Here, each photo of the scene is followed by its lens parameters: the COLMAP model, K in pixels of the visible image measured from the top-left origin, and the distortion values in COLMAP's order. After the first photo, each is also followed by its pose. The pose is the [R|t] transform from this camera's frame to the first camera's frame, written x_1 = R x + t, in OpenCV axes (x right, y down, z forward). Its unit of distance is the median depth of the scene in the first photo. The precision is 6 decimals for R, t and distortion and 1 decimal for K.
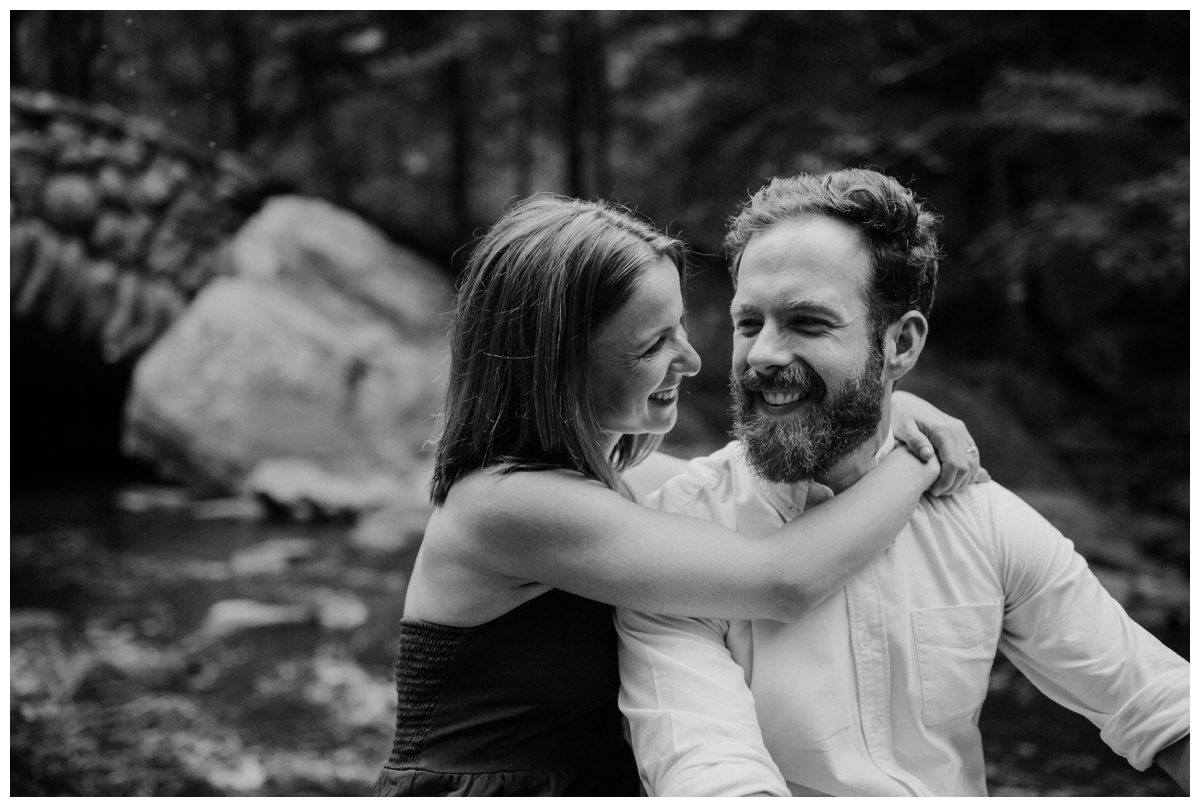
lens RADIAL K [[1134.1, 0, 598.6], [0, 1134.1, 392.8], [0, 0, 1]] dist [-0.015391, -0.007161]
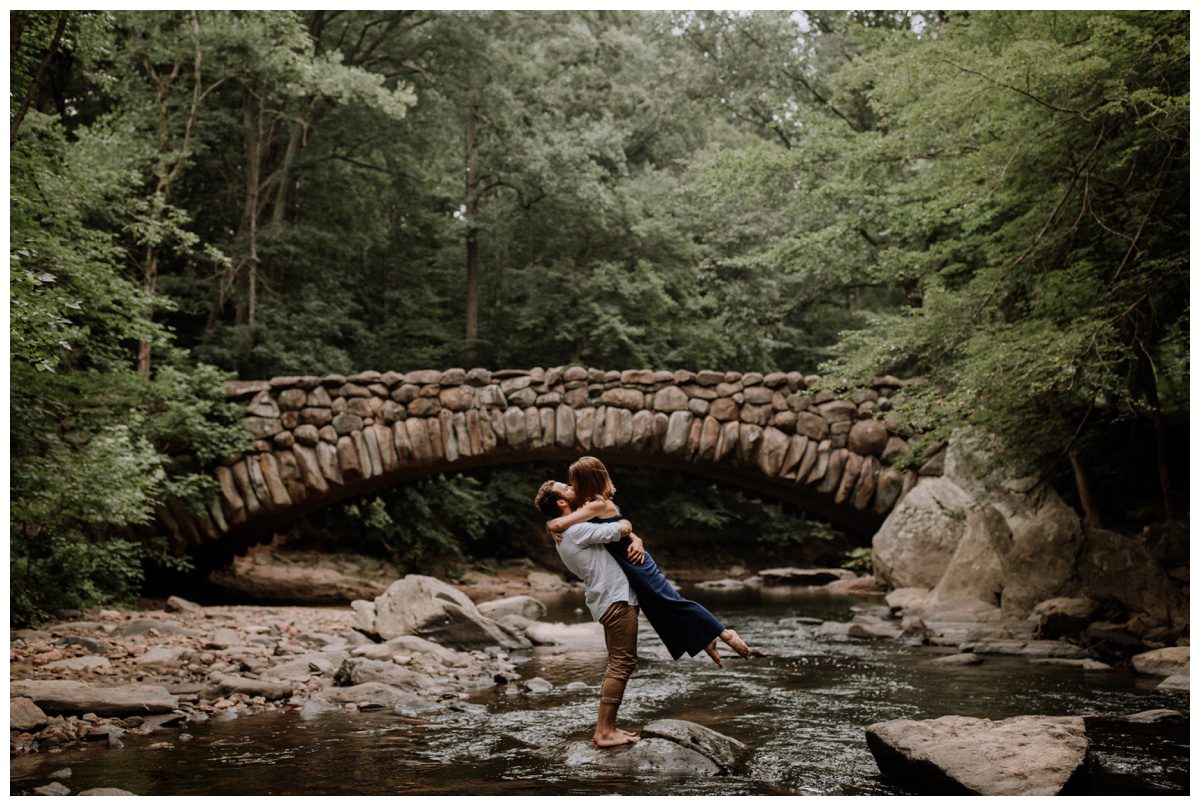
lens RADIAL K [[1230.7, 0, 605.1], [0, 1230.7, 382.5], [0, 0, 1]] dist [-0.005898, -0.010470]
pose [[0.540447, -0.116319, -0.833299, 0.976342], [-0.006327, 0.989808, -0.142270, 0.021582], [0.841354, 0.082161, 0.534203, -0.365123]]
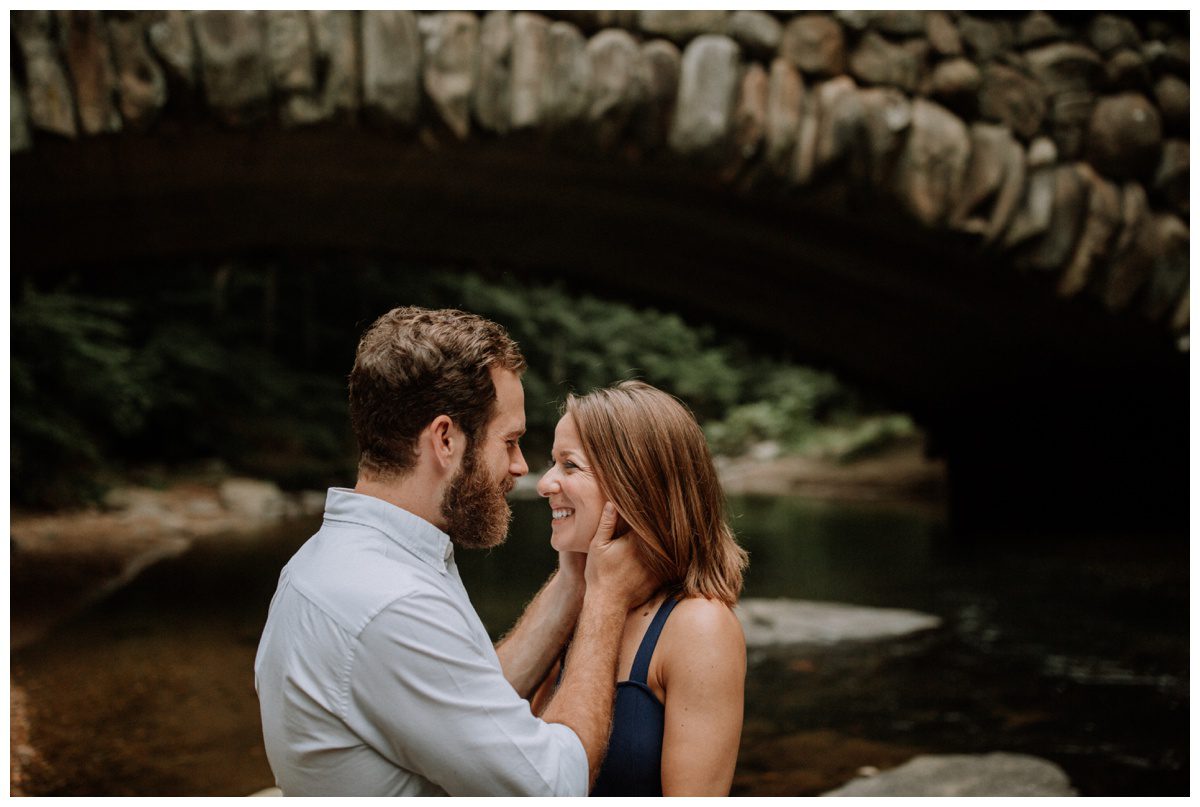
lens RADIAL K [[1128.0, 0, 599.8], [0, 1128.0, 399.5], [0, 0, 1]] dist [-0.015670, 0.007338]
pose [[0.755992, -0.054165, -0.652336, -0.300834], [0.039309, 0.998529, -0.037356, 0.012652], [0.653400, 0.002598, 0.757008, 0.292559]]
